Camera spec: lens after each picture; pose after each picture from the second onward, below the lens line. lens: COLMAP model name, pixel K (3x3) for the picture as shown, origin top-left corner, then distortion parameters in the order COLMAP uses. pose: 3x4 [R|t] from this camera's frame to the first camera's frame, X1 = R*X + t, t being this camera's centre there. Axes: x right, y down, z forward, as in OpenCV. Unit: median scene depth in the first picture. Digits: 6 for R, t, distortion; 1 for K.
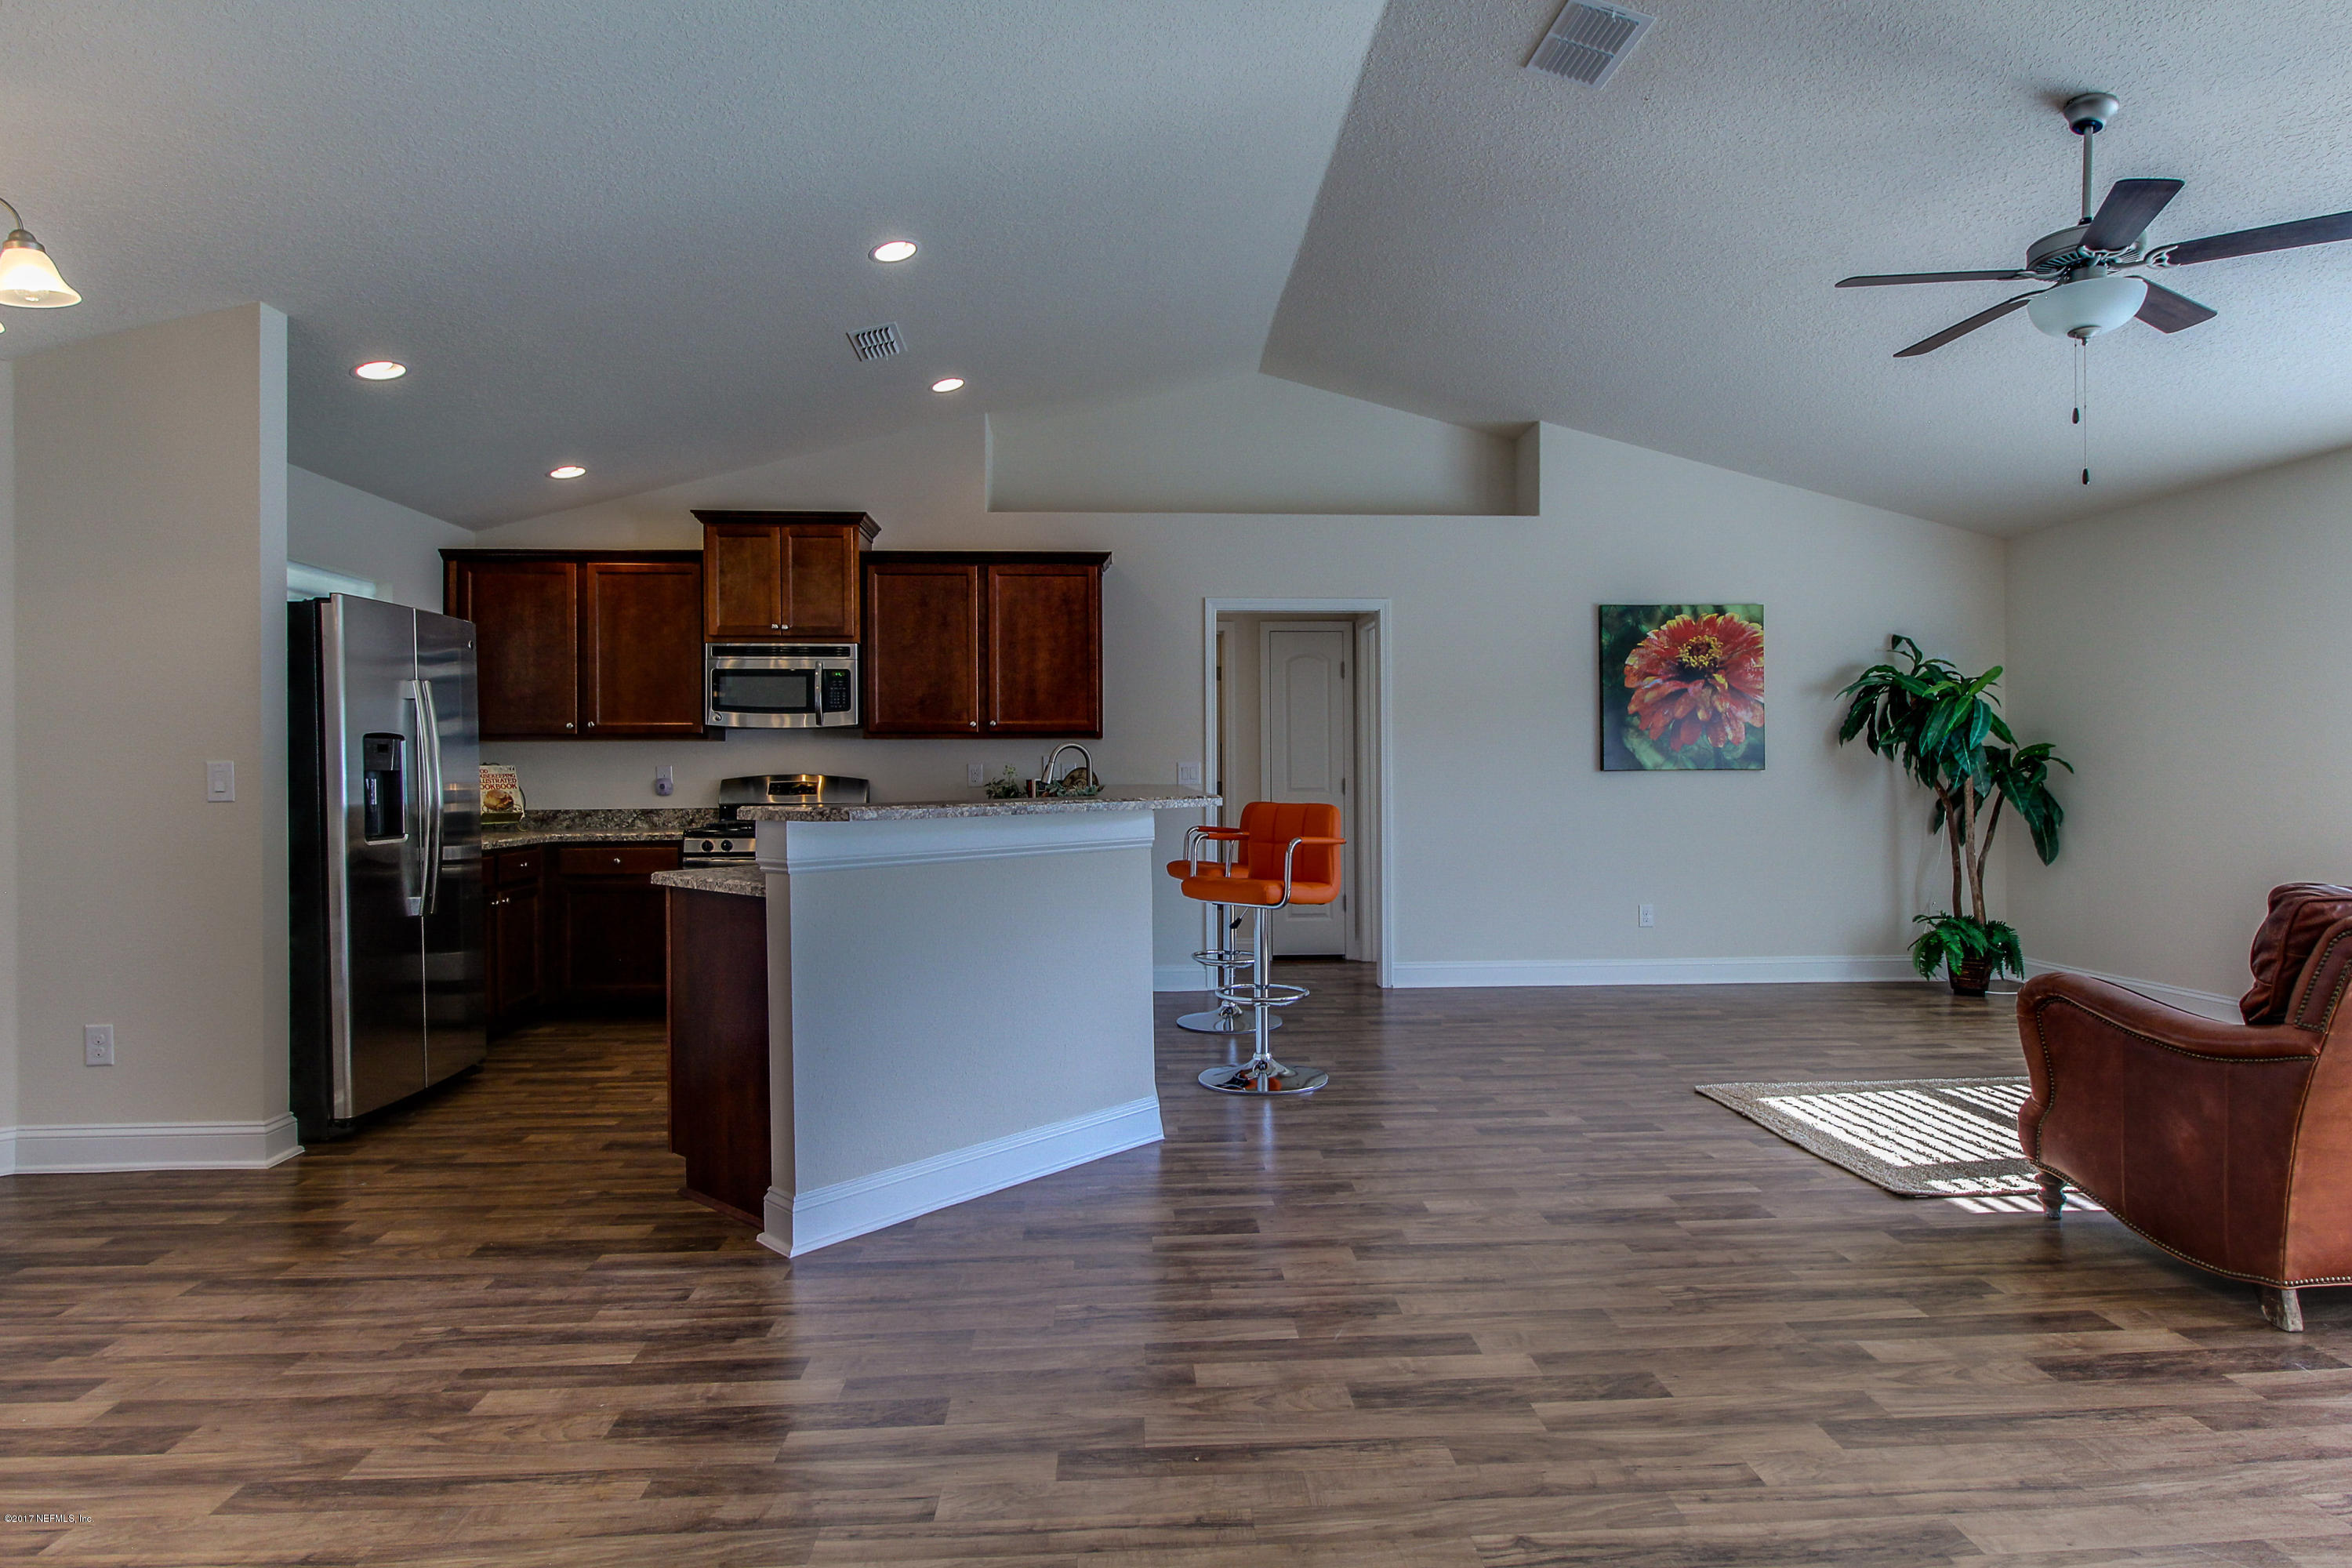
lens RADIAL K [[1295.2, 0, 1201.8], [0, 1295.2, 772.0], [0, 0, 1]] dist [0.007664, -0.010911]
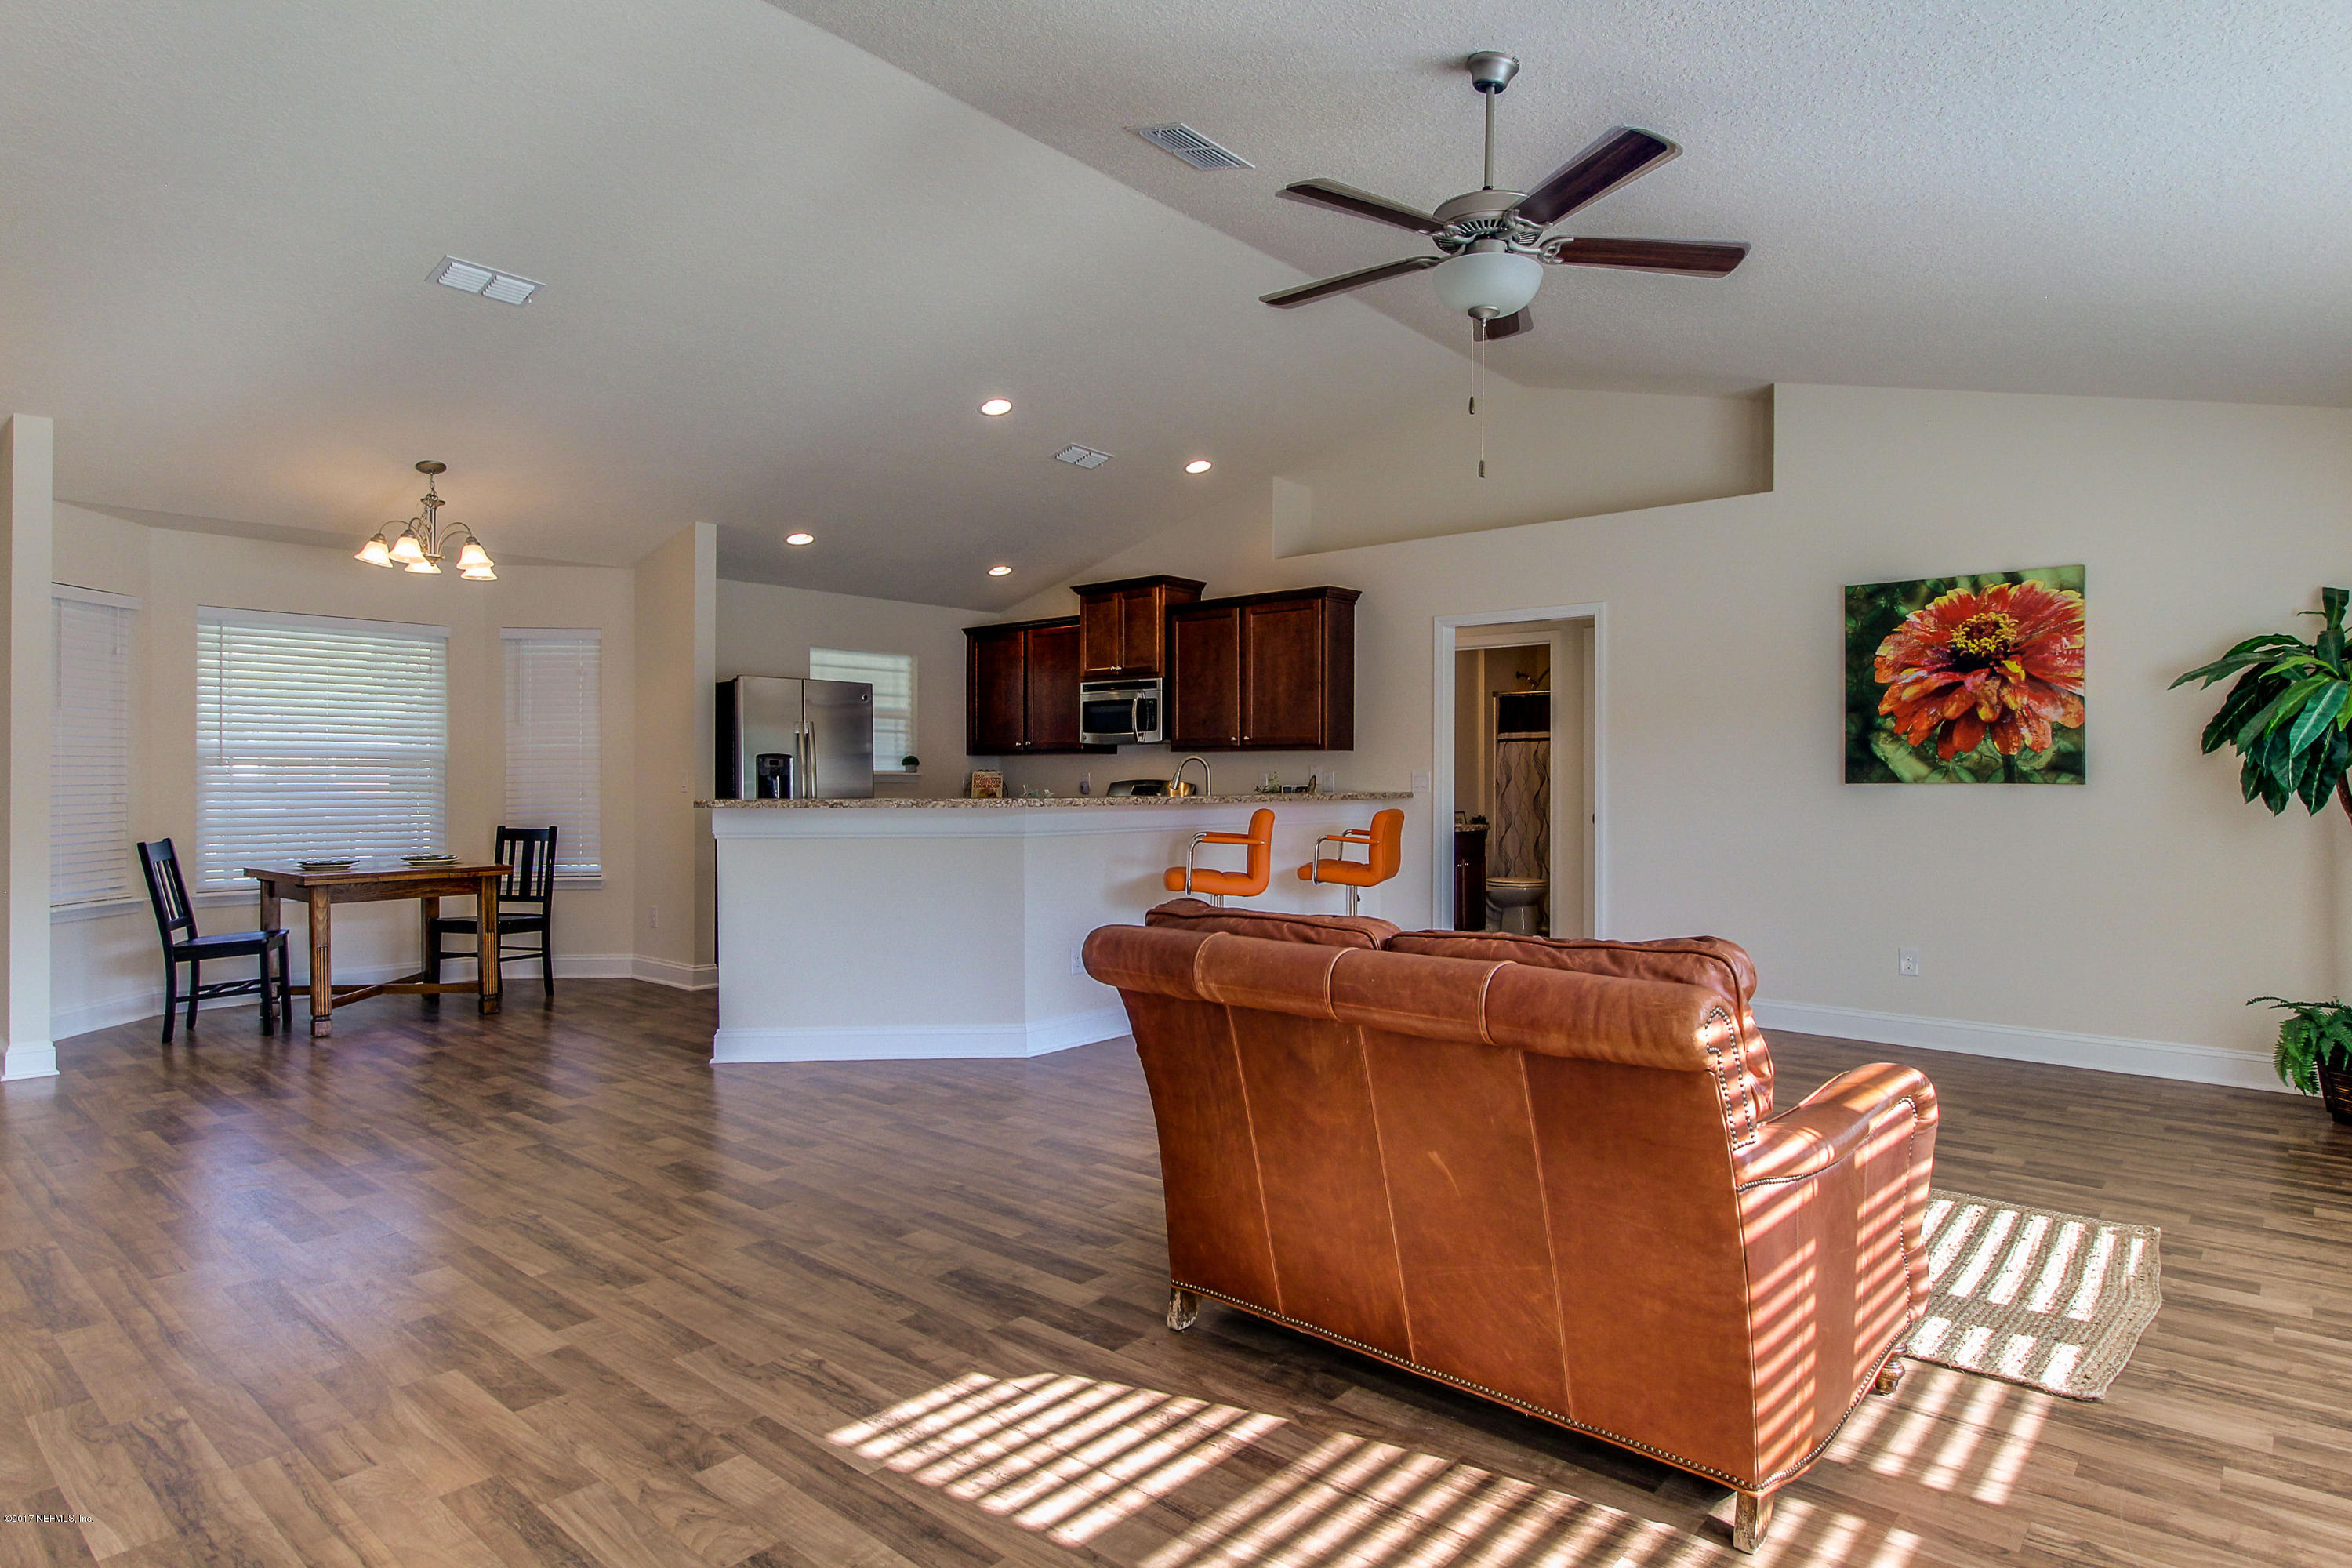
lens RADIAL K [[1295.2, 0, 1203.2], [0, 1295.2, 774.5], [0, 0, 1]] dist [0.007664, -0.010911]
pose [[0.713771, 0.005870, -0.700354, 0.651736], [-0.005870, 0.999980, 0.002399, -0.006604], [0.700354, 0.002399, 0.713791, 0.113166]]
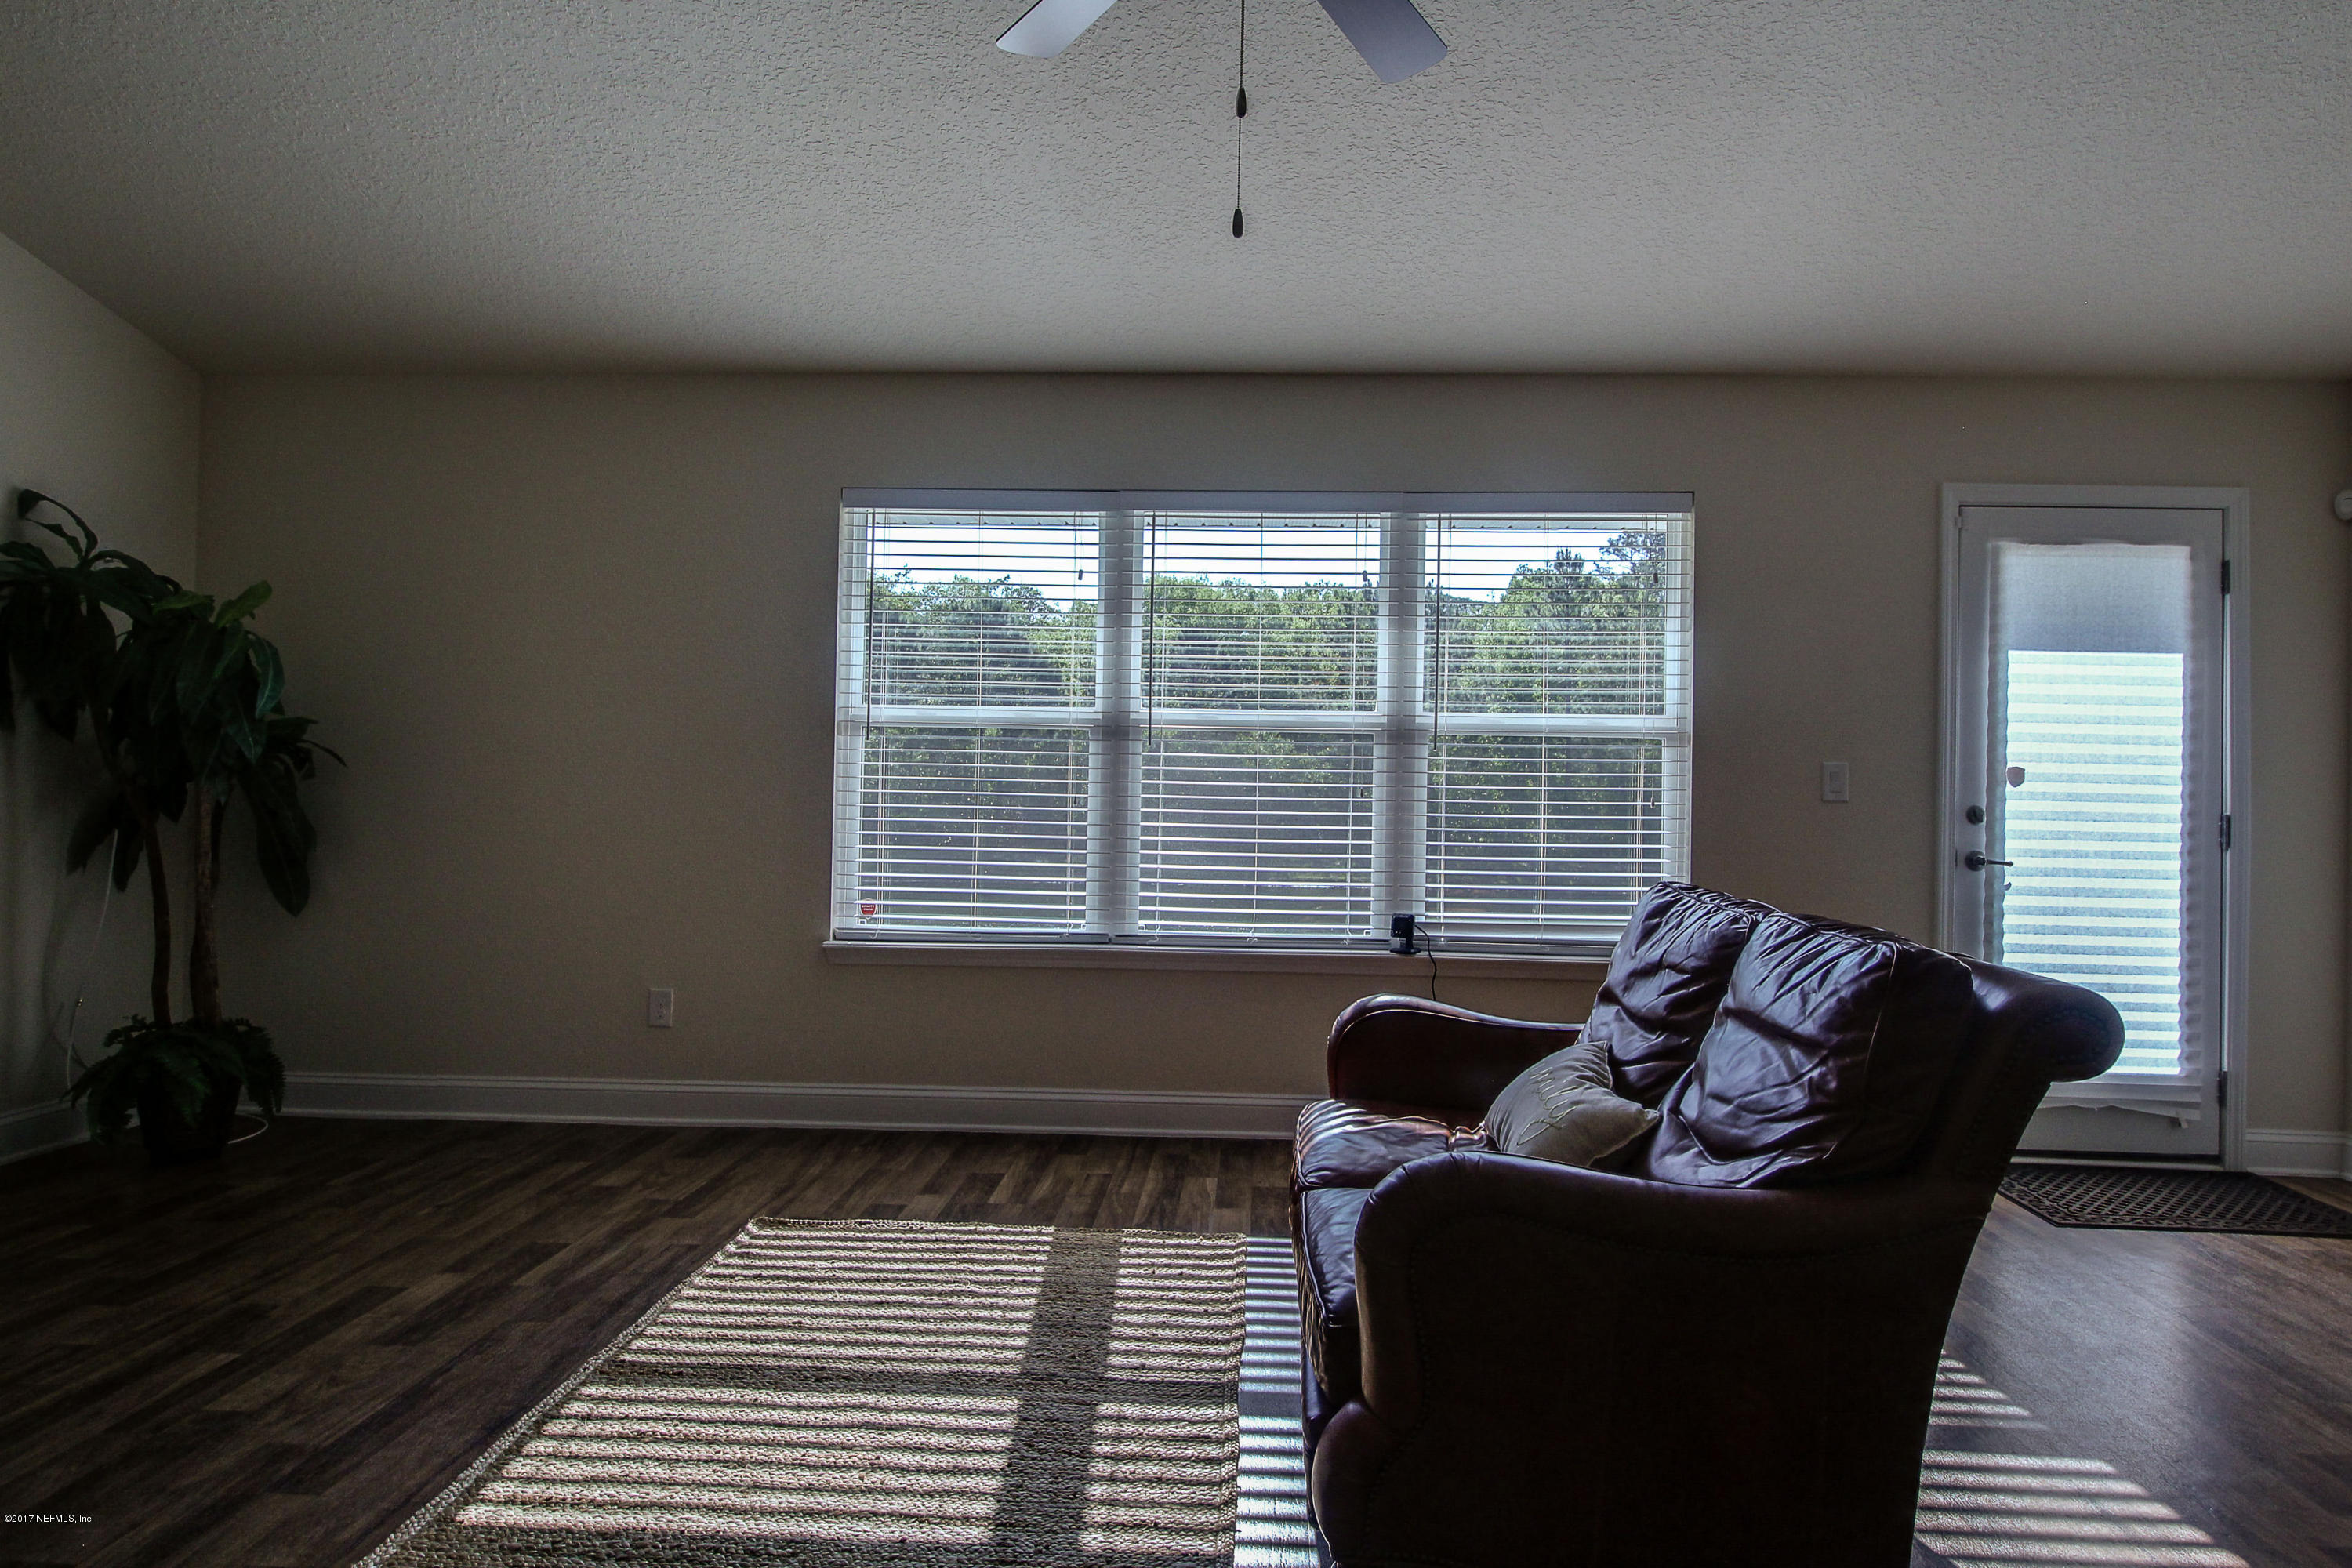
lens RADIAL K [[1295.2, 0, 1189.8], [0, 1295.2, 781.1], [0, 0, 1]] dist [0.007664, -0.010911]
pose [[0.118303, 0.018193, 0.992811, 0.088036], [-0.019181, 0.999687, -0.016033, 0.010077], [-0.992792, -0.017146, 0.118615, 0.527568]]
